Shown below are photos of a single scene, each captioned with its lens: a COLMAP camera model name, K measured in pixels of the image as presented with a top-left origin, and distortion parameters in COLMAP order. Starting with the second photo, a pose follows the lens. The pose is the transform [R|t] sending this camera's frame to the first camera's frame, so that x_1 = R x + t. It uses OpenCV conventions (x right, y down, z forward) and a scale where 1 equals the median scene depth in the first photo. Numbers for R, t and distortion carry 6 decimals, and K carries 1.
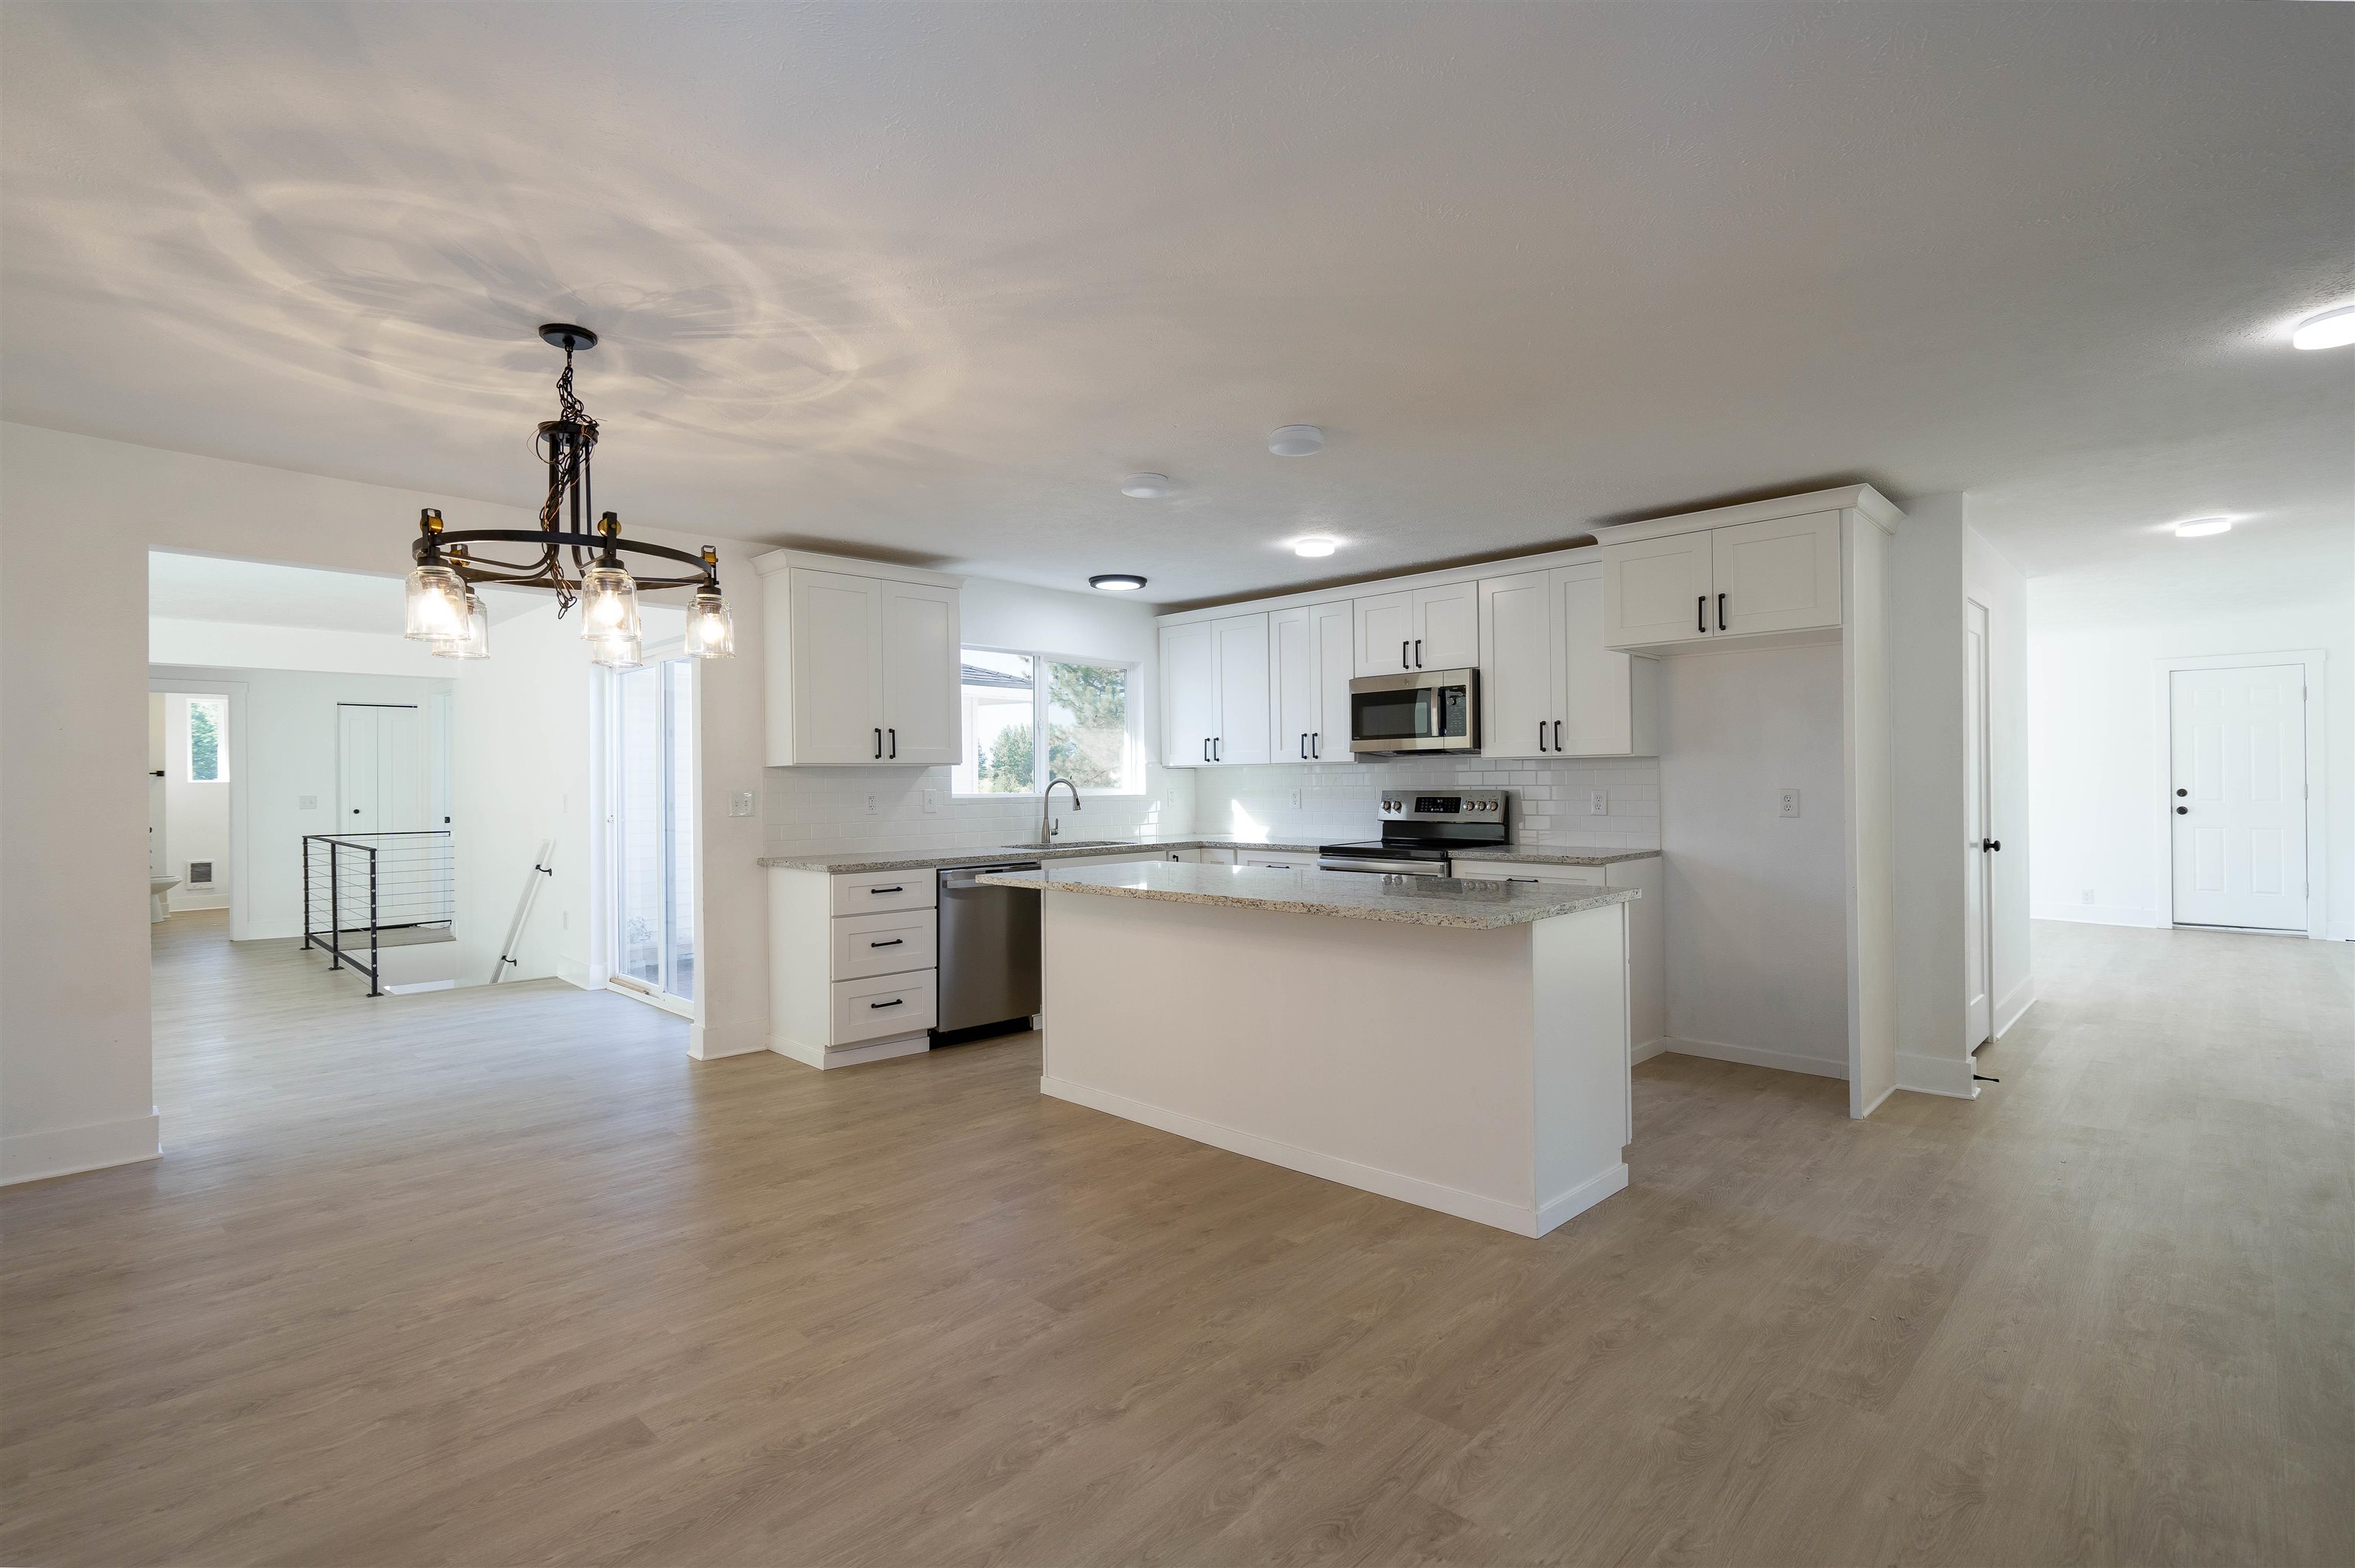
lens RADIAL K [[1130.5, 0, 1177.5], [0, 1130.5, 784.0], [0, 0, 1]] dist [-0.001374, -0.000426]
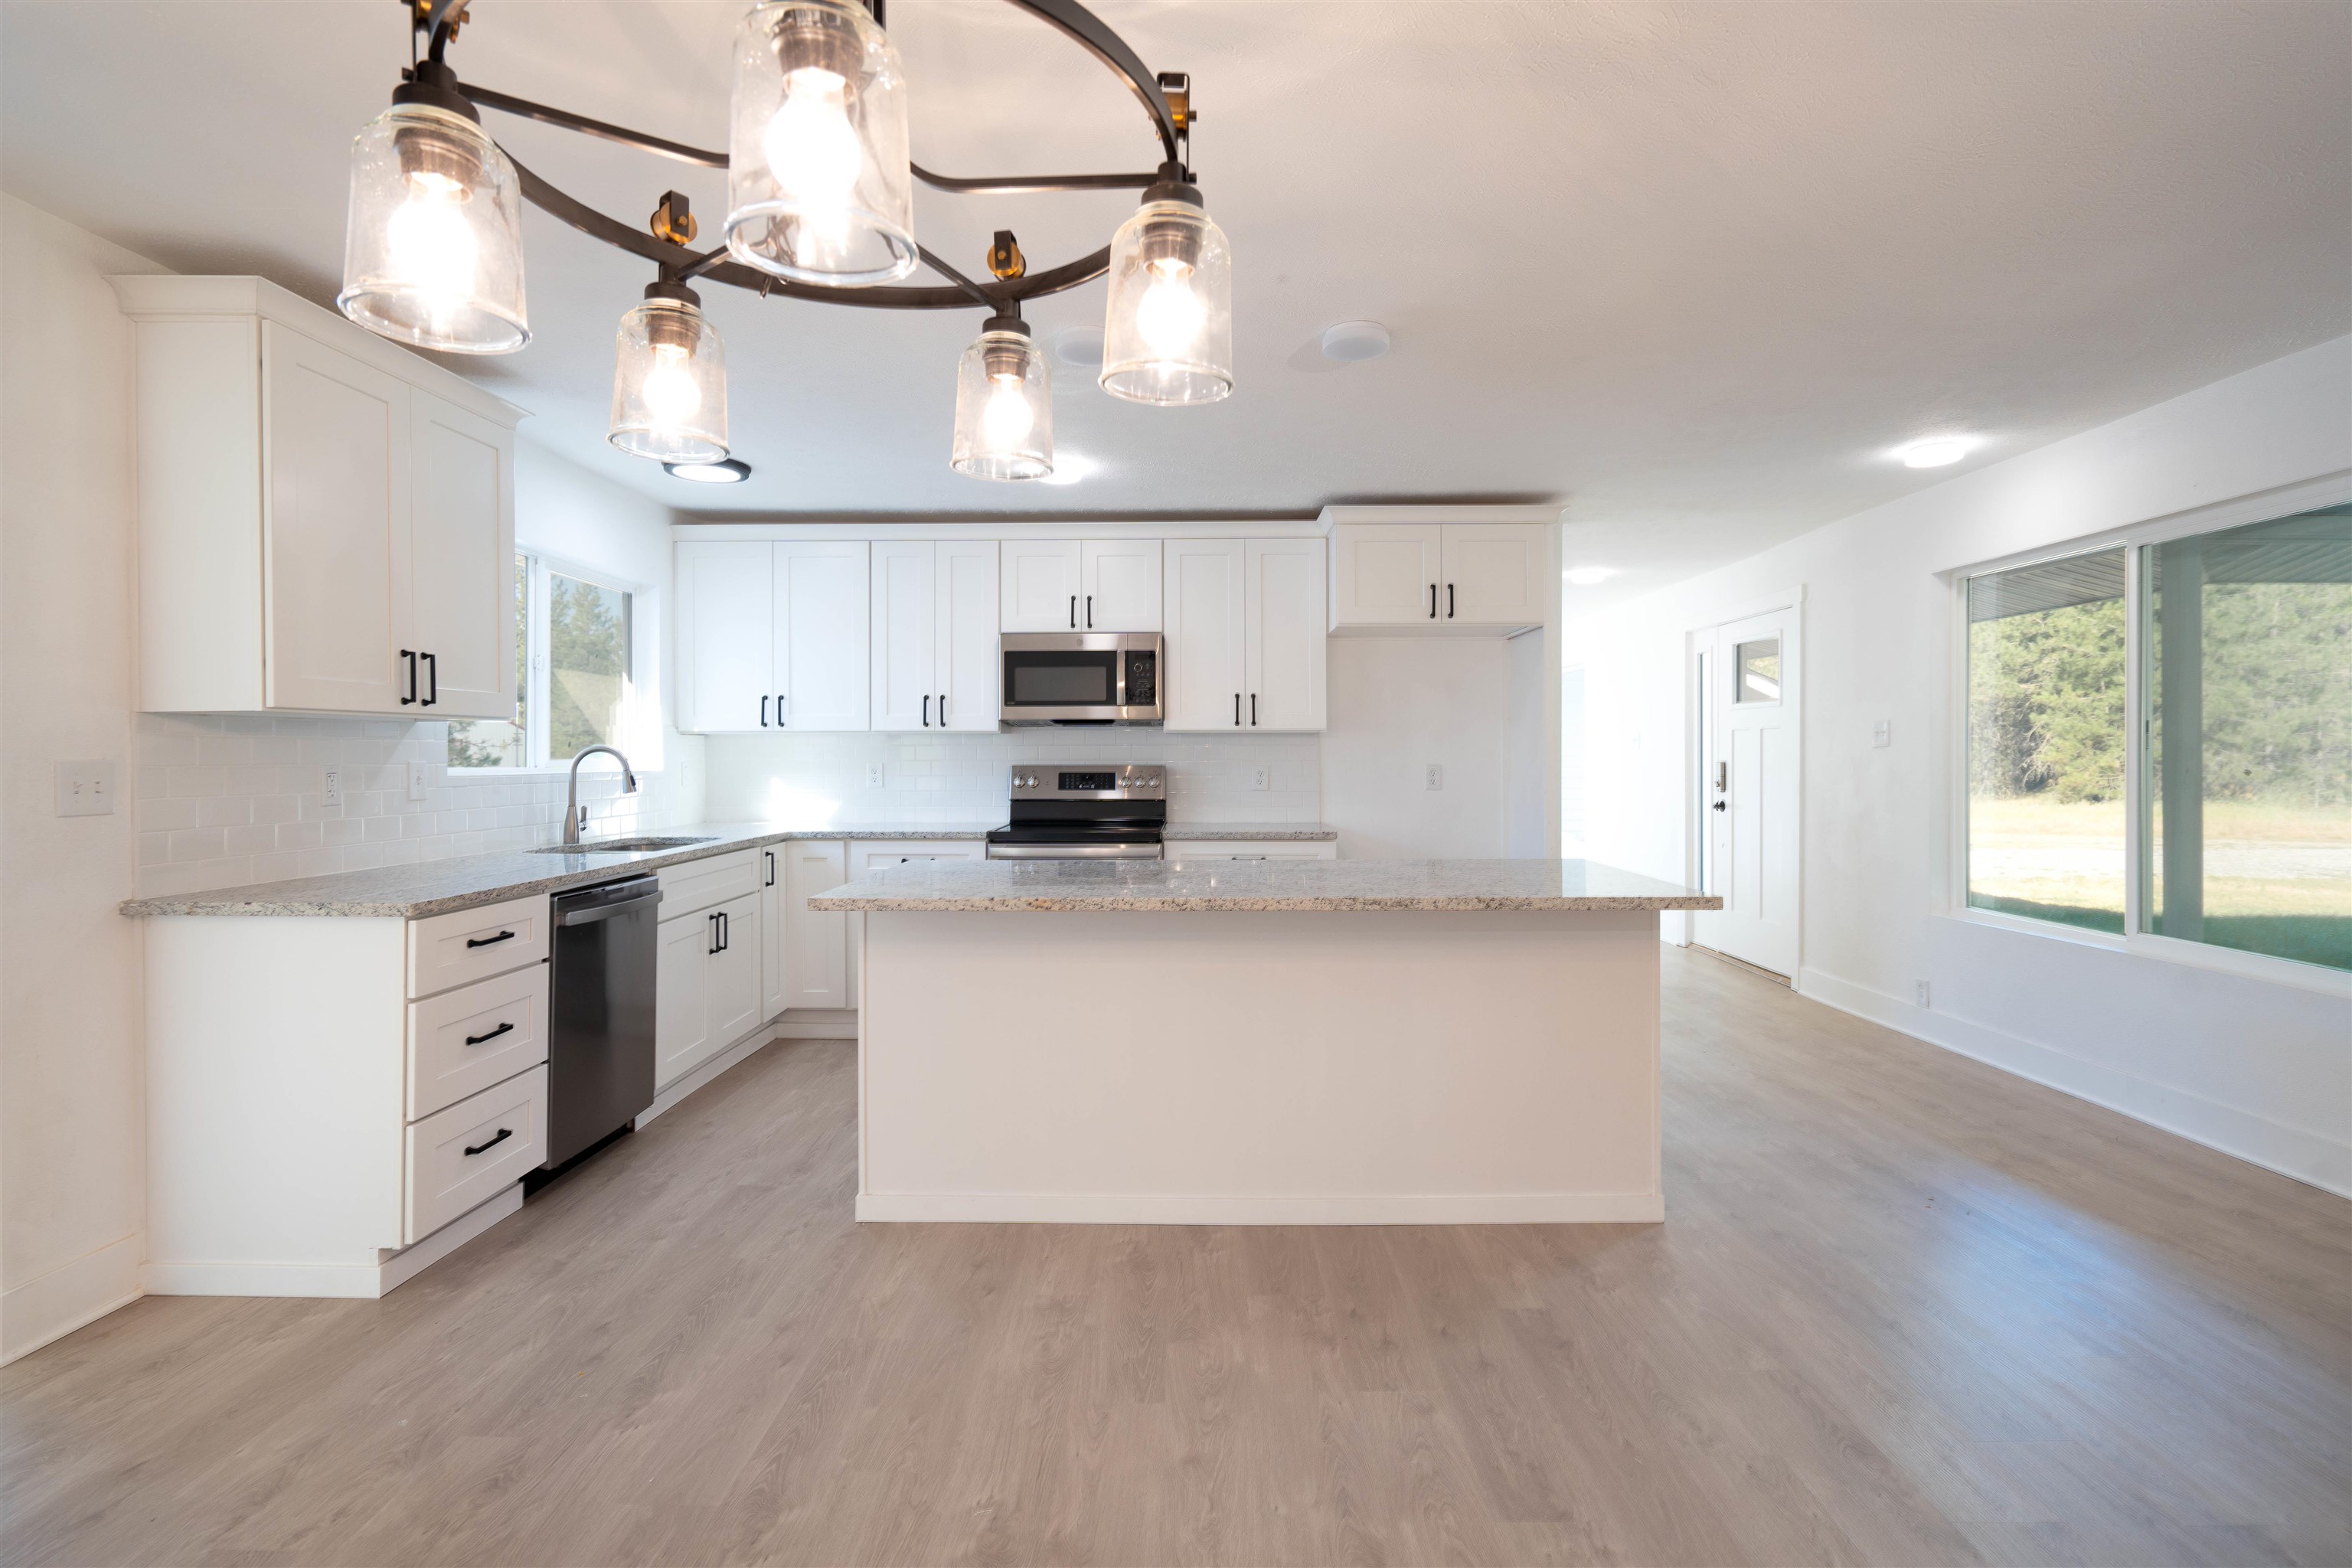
lens RADIAL K [[1118.5, 0, 1177.7], [0, 1118.5, 767.7], [0, 0, 1]] dist [0.004205, -0.000082]
pose [[0.712946, 0.002142, 0.701216, -0.386149], [-0.006133, 0.999976, 0.003181, 0.005148], [-0.701192, -0.006569, 0.712942, 0.352364]]
